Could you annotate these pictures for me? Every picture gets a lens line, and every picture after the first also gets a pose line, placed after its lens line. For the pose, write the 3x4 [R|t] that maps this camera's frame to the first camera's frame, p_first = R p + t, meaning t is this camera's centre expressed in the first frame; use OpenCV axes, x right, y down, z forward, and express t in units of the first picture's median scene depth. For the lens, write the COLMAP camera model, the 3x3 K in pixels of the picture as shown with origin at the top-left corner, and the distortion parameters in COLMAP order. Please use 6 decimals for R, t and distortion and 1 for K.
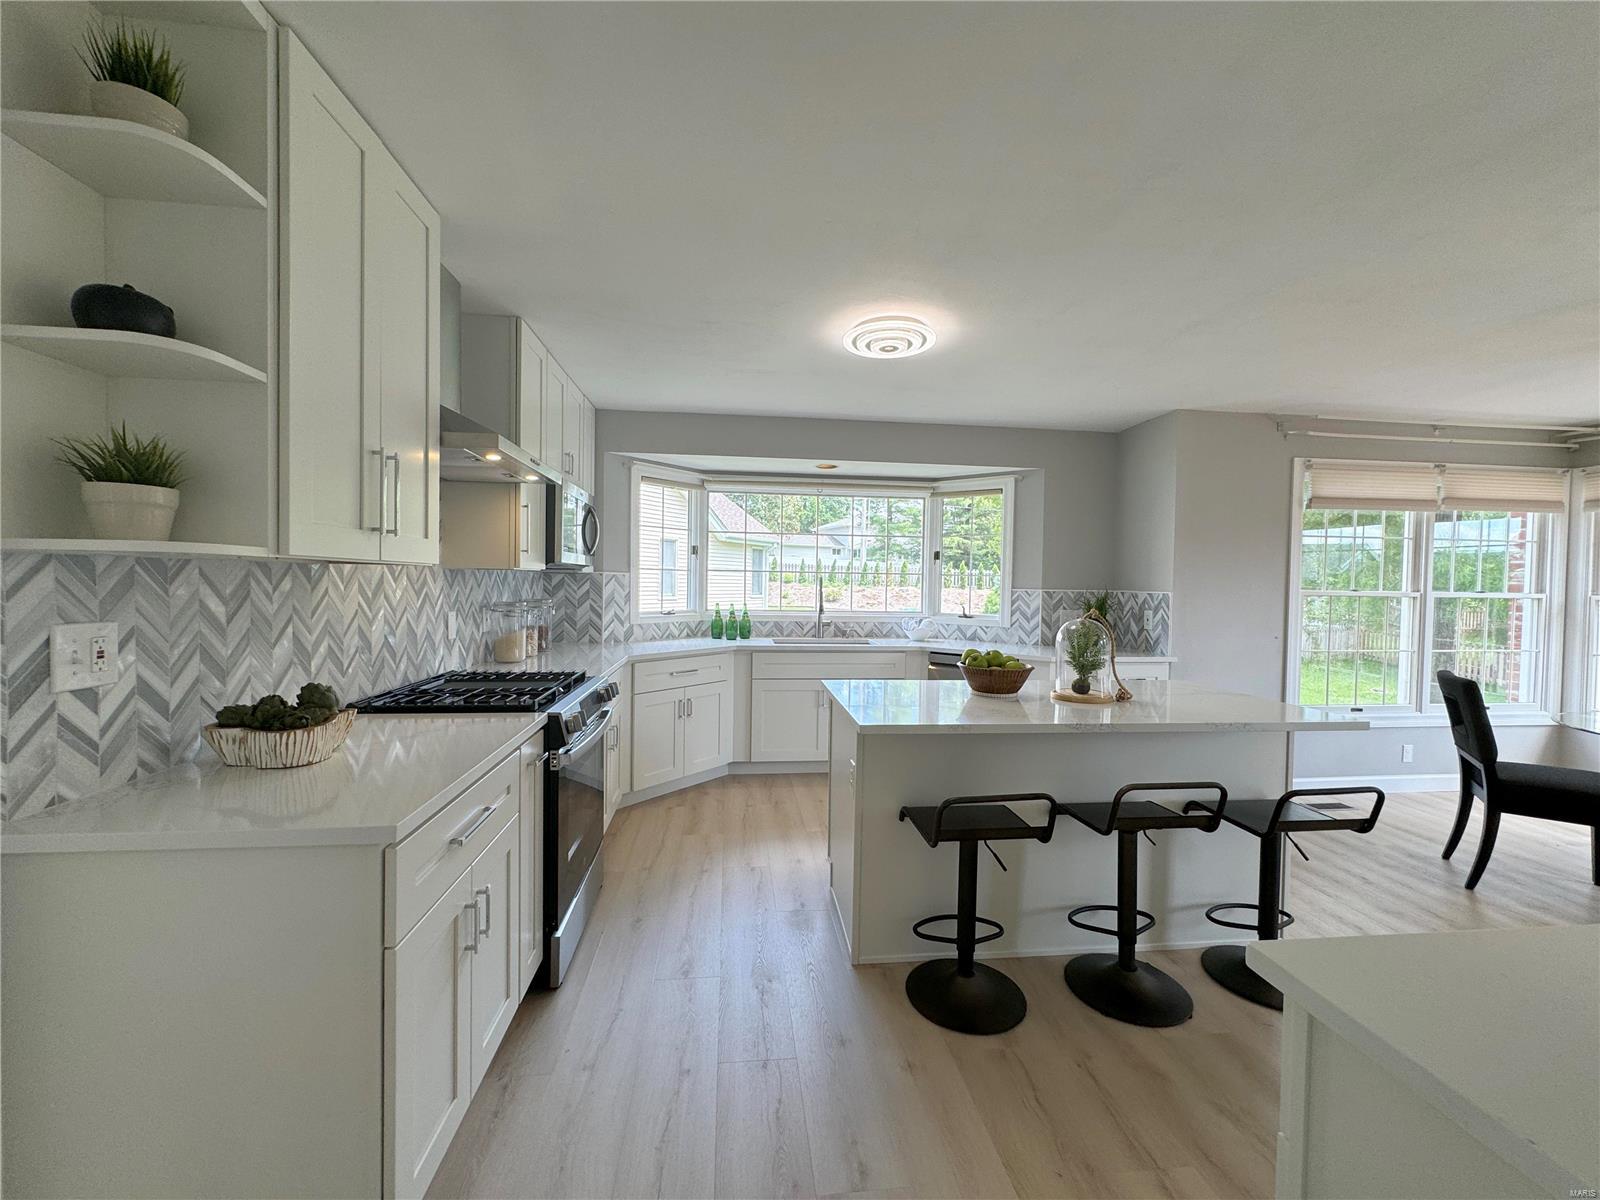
lens RADIAL K [[634.4, 0, 800.0], [0, 634.4, 600.0], [0, 0, 1]] dist [-0.000671, -0.000137]
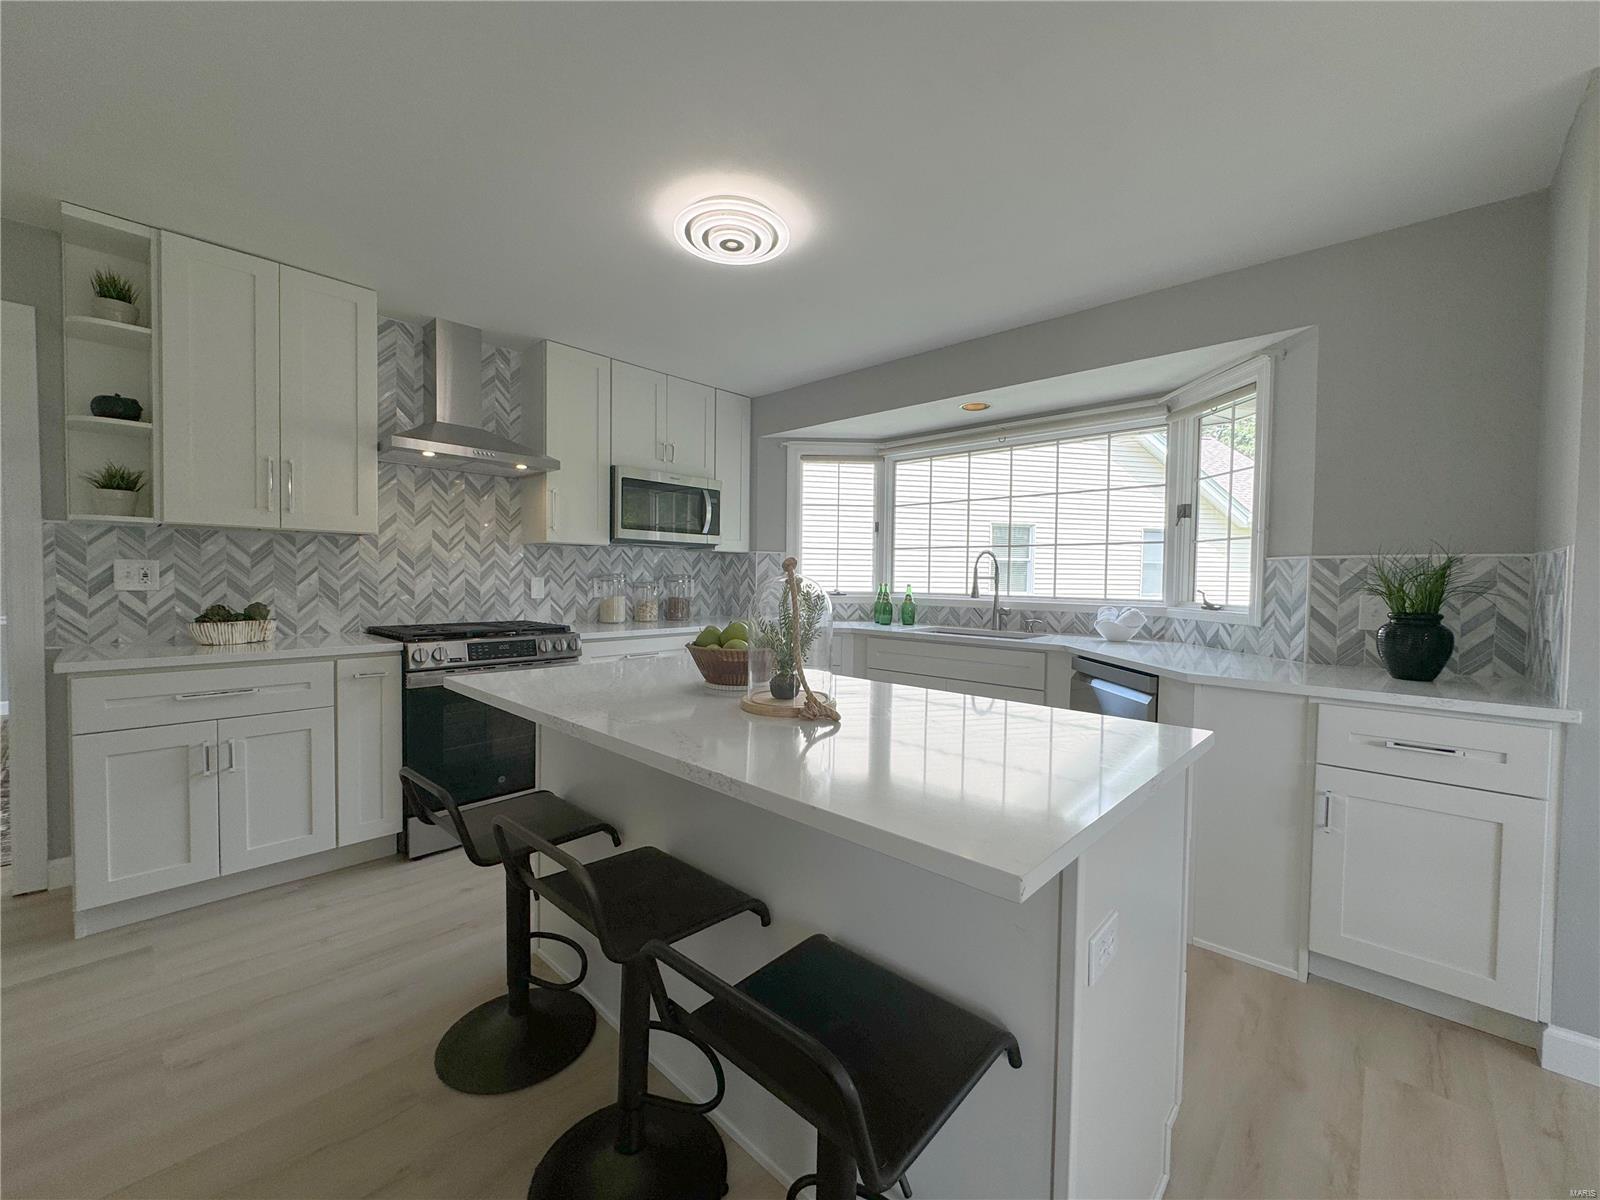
lens RADIAL K [[634.4, 0, 800.0], [0, 634.4, 600.0], [0, 0, 1]] dist [-0.000671, -0.000137]
pose [[0.657262, 0.020399, -0.753386, 1.137295], [-0.024796, 0.999678, 0.005436, 0.062469], [0.753254, 0.015109, 0.657556, 0.763767]]
